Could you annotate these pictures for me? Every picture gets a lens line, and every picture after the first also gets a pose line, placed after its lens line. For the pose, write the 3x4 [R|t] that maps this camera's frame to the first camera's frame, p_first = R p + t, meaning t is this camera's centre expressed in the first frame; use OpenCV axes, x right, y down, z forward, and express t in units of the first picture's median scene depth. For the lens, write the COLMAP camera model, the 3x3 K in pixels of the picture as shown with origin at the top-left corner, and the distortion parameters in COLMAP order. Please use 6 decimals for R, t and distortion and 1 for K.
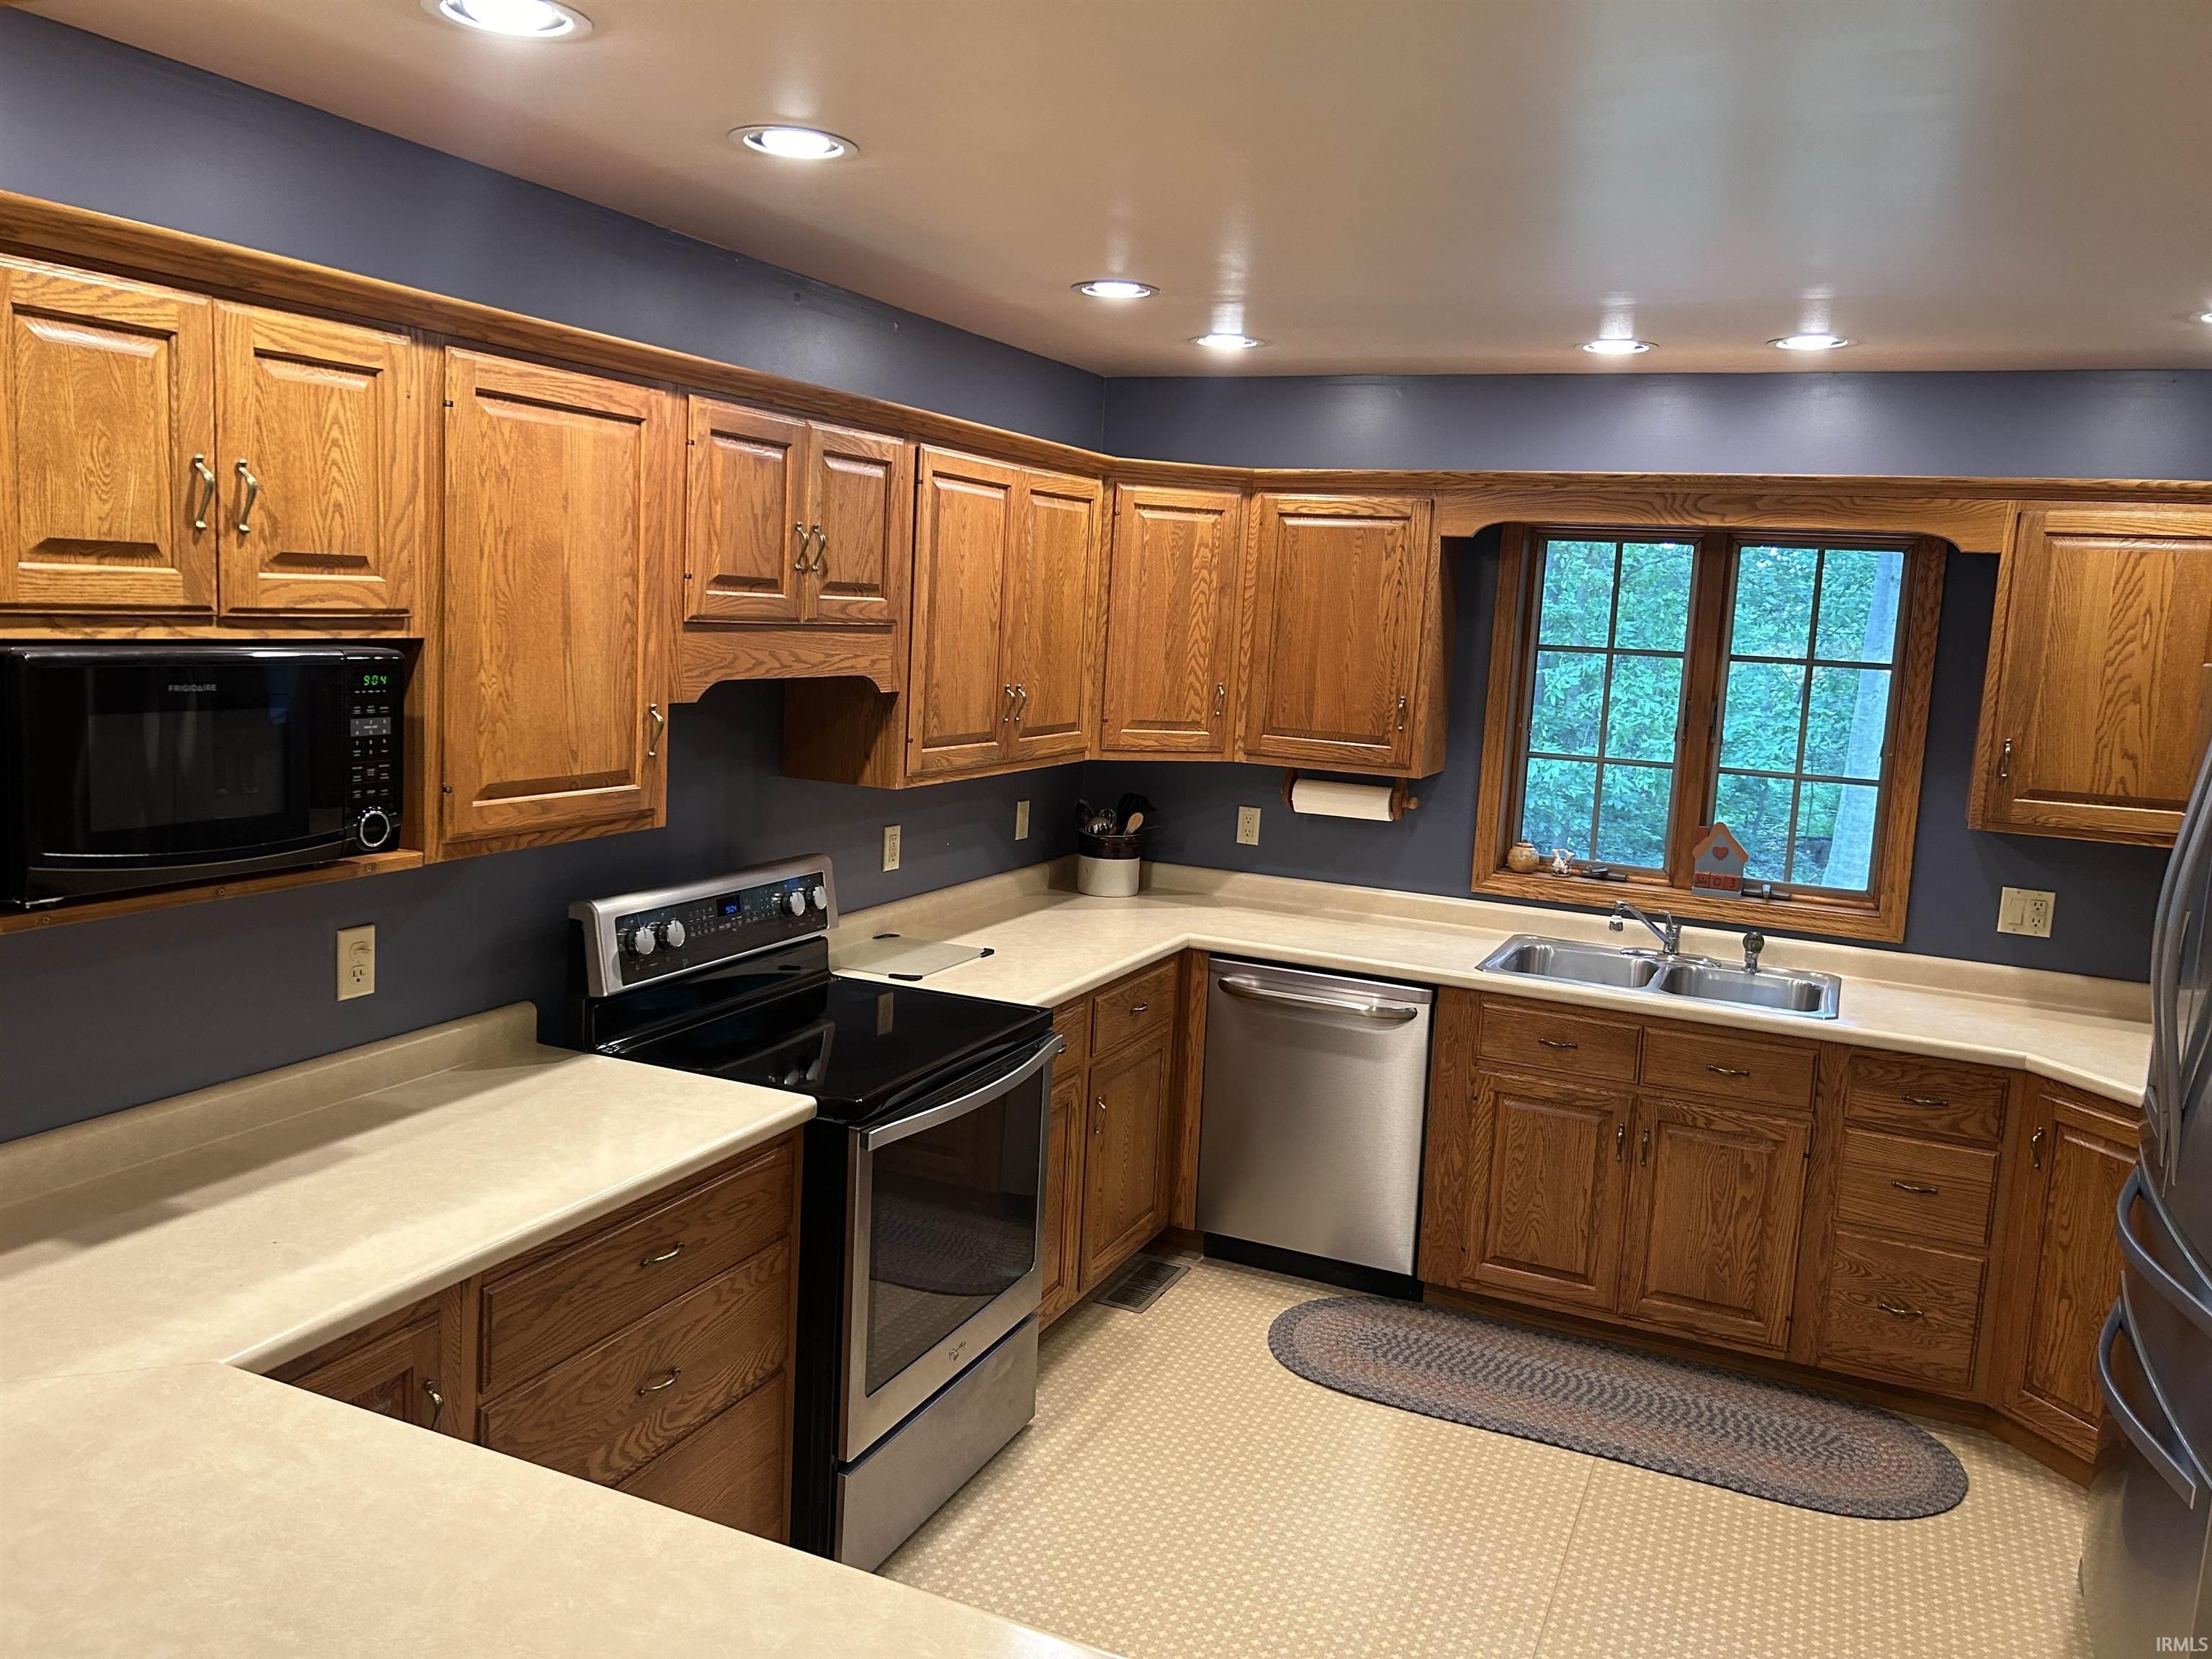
lens RADIAL K [[1638.1, 0, 1103.2], [0, 1638.1, 799.0], [0, 0, 1]] dist [0.027778, -0.052933]
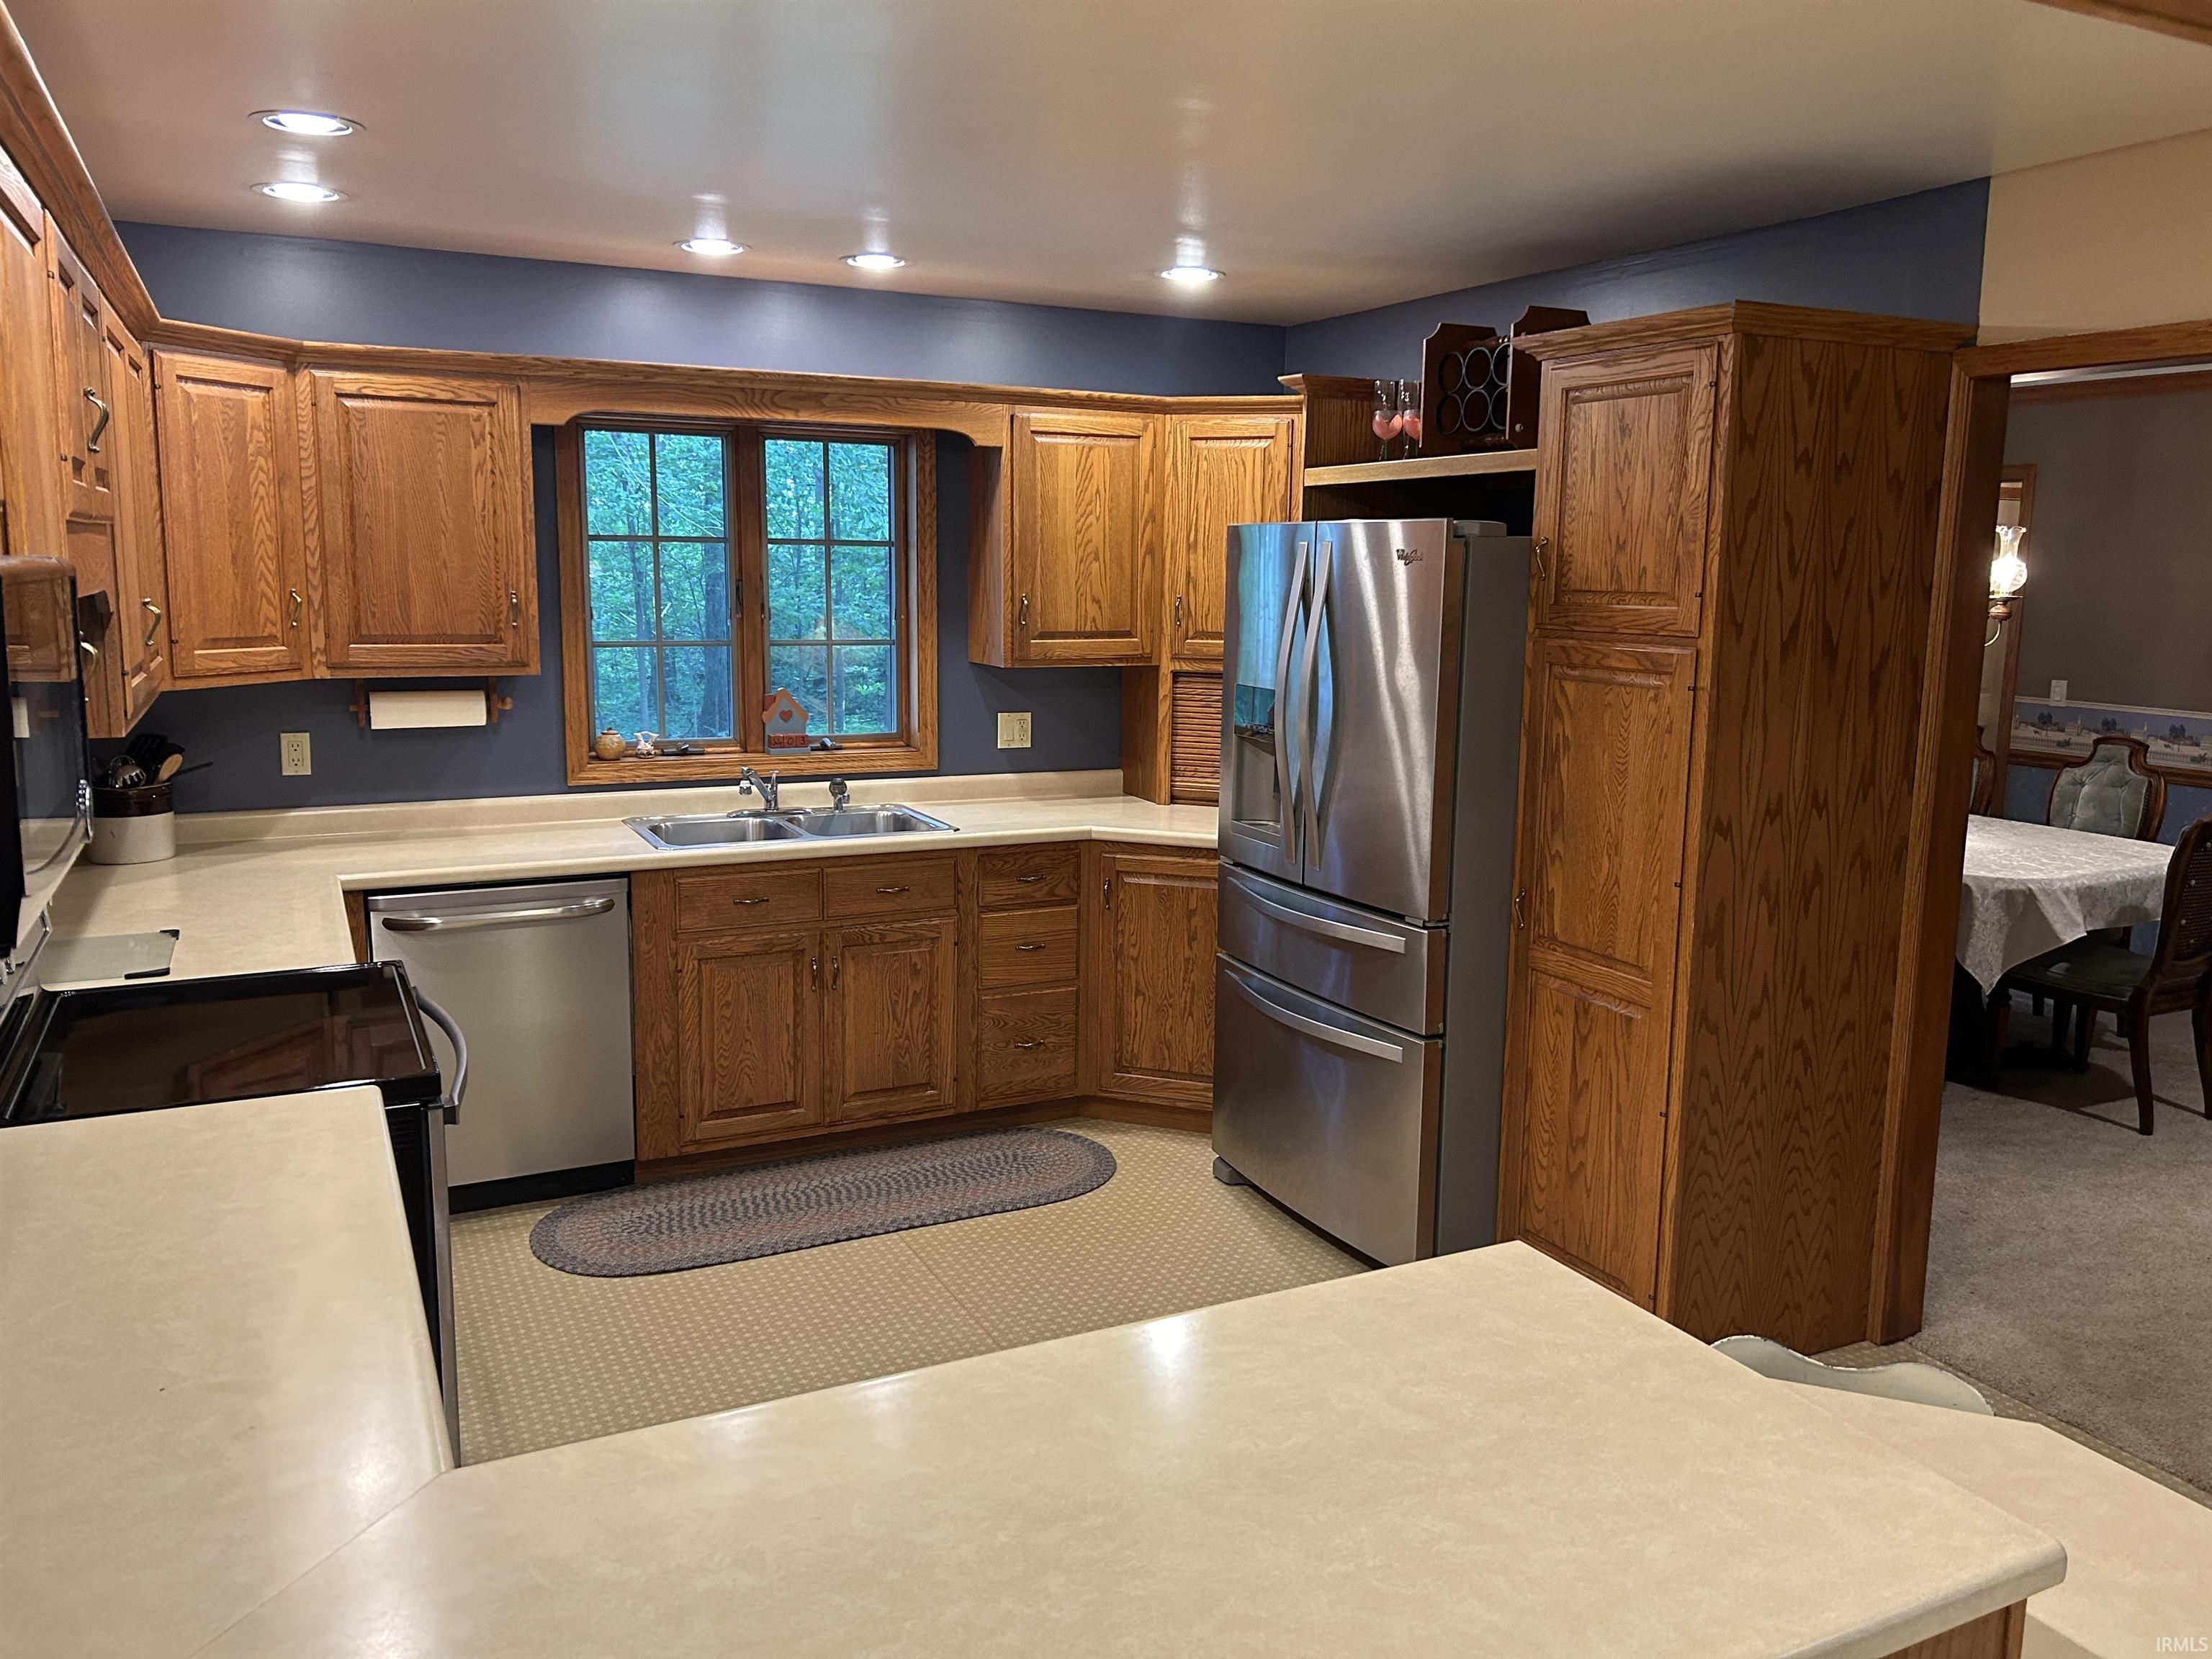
lens RADIAL K [[1655.0, 0, 1120.1], [0, 1655.0, 801.0], [0, 0, 1]] dist [0.080778, -0.091867]
pose [[0.627345, -0.155330, 0.763093, -0.392967], [0.111918, 0.987716, 0.109045, -0.008740], [-0.770657, 0.016995, 0.637023, 0.108193]]
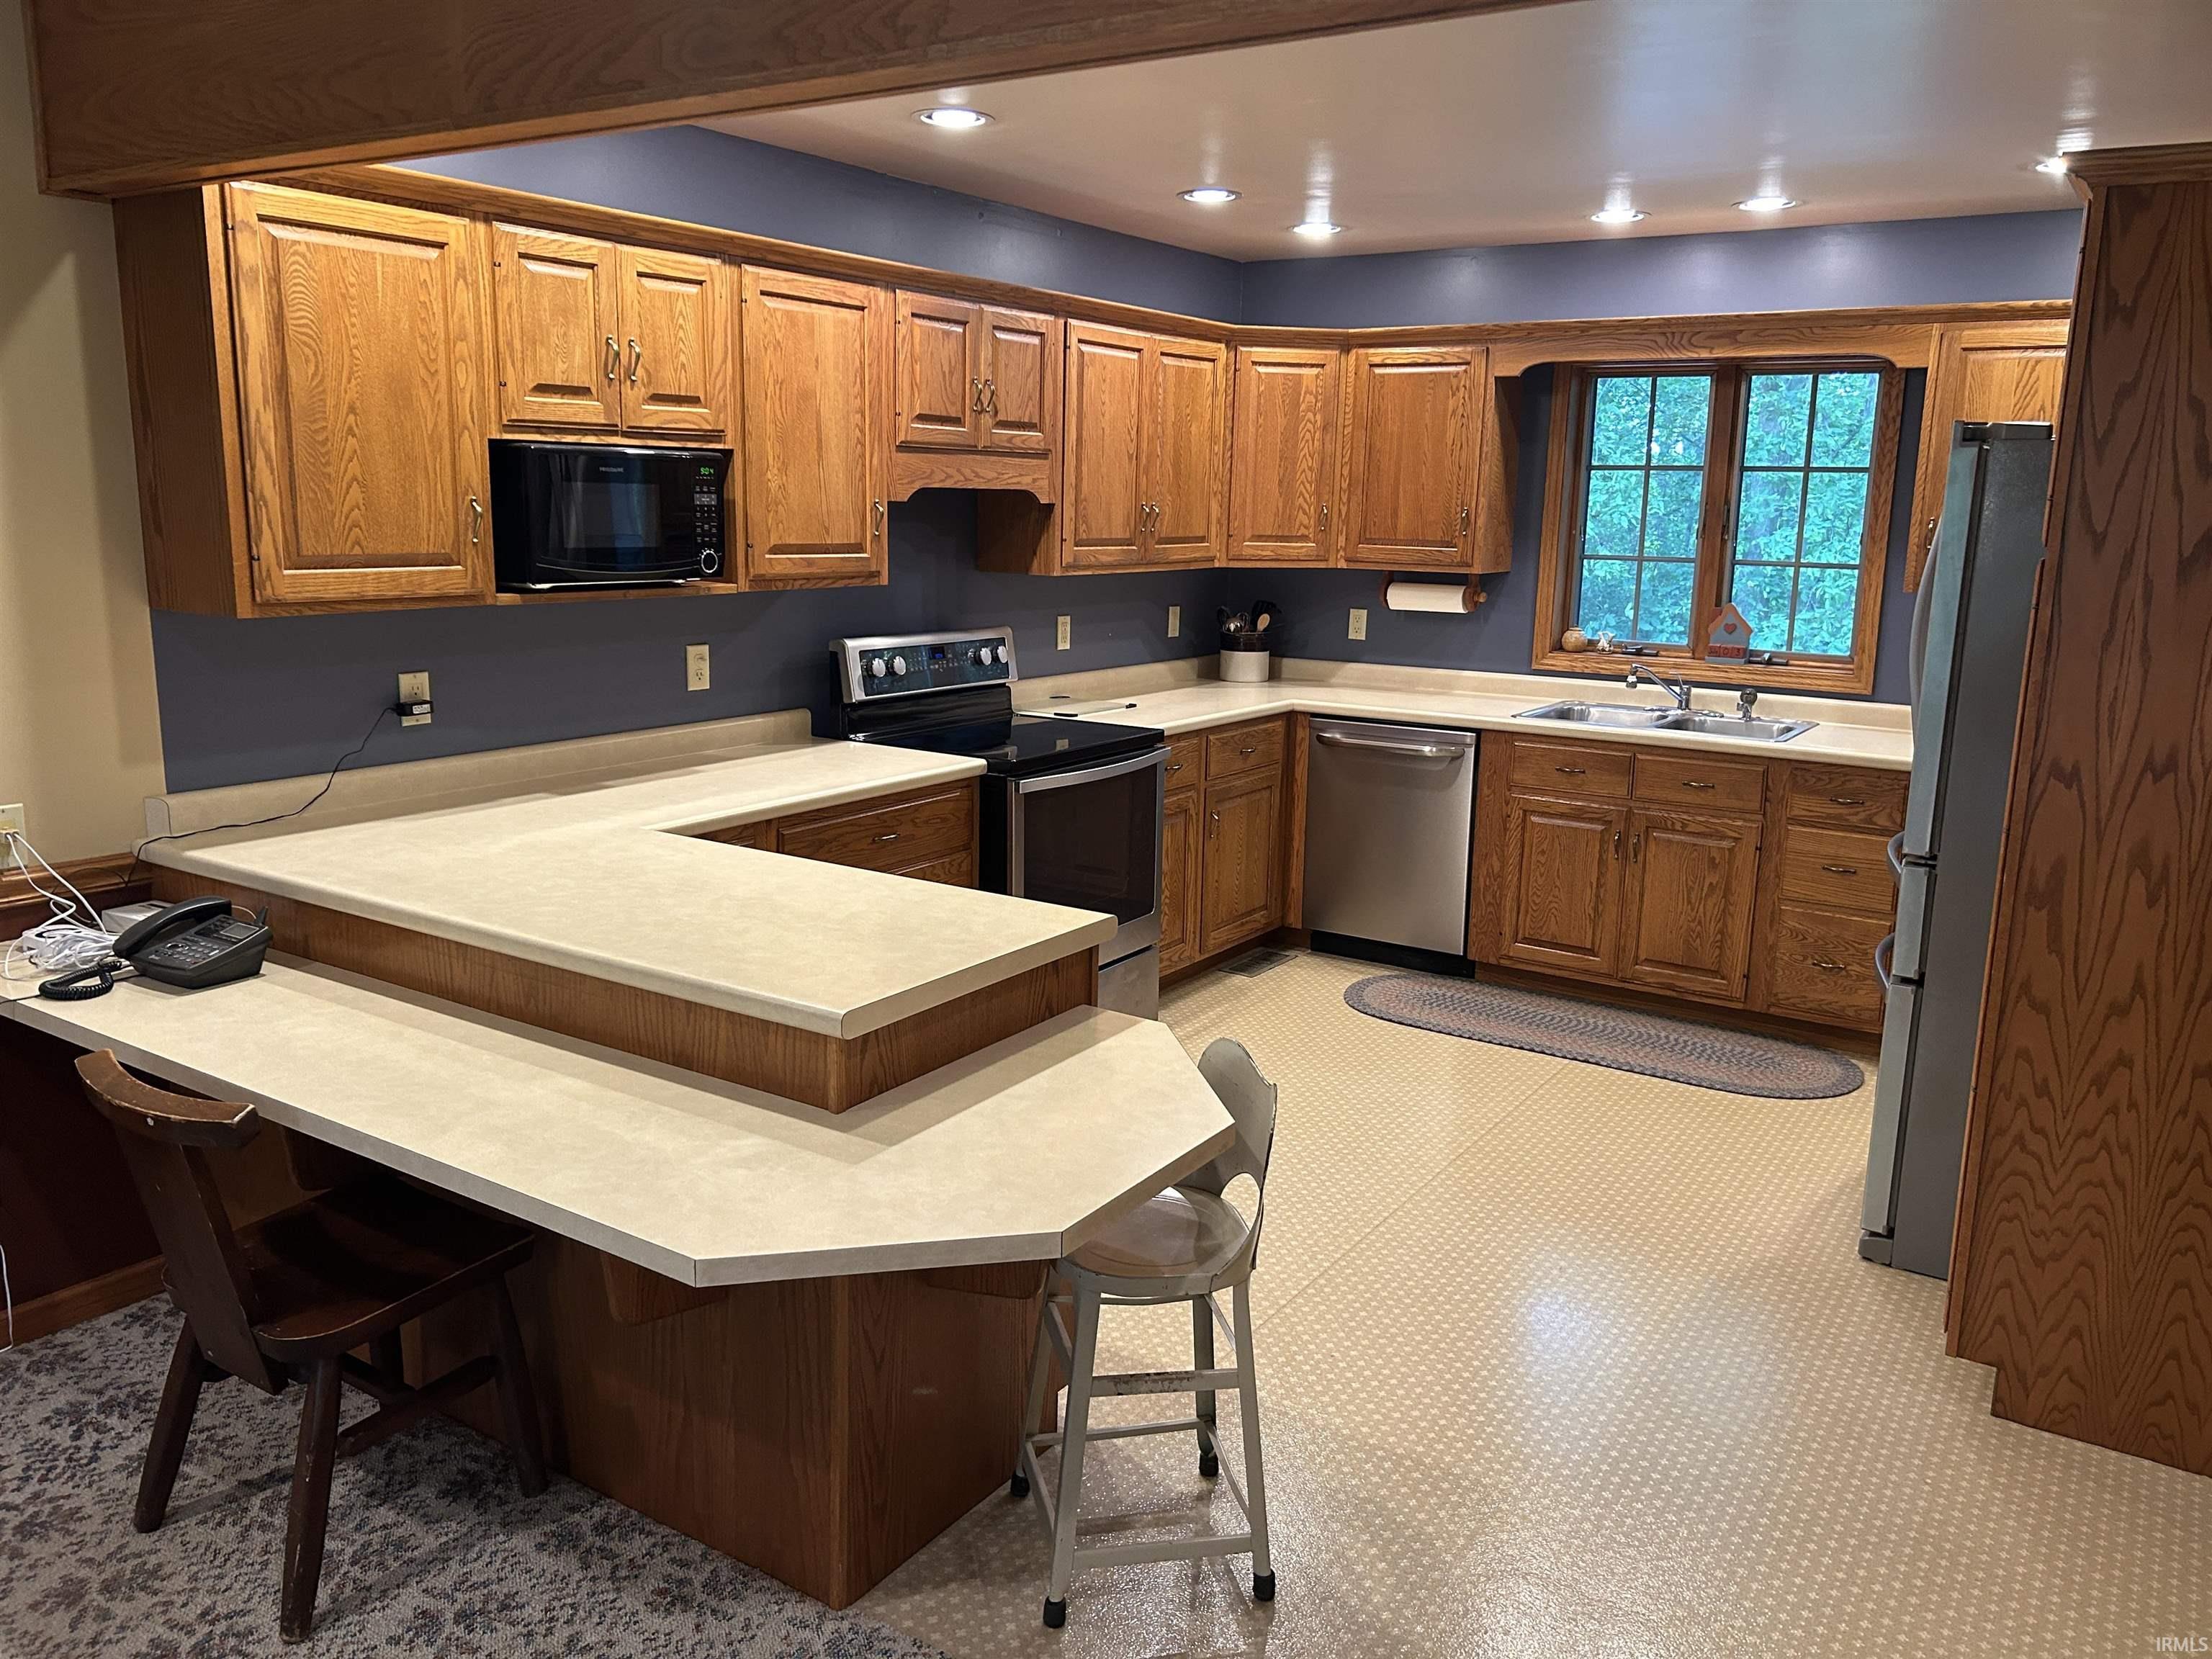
lens RADIAL K [[1646.4, 0, 1112.1], [0, 1646.4, 822.0], [0, 0, 1]] dist [0.047037, -0.105441]
pose [[0.987839, -0.001482, -0.155473, 0.120581], [0.012659, 0.997402, 0.070921, 0.091302], [0.154964, -0.072026, 0.985291, -0.332830]]
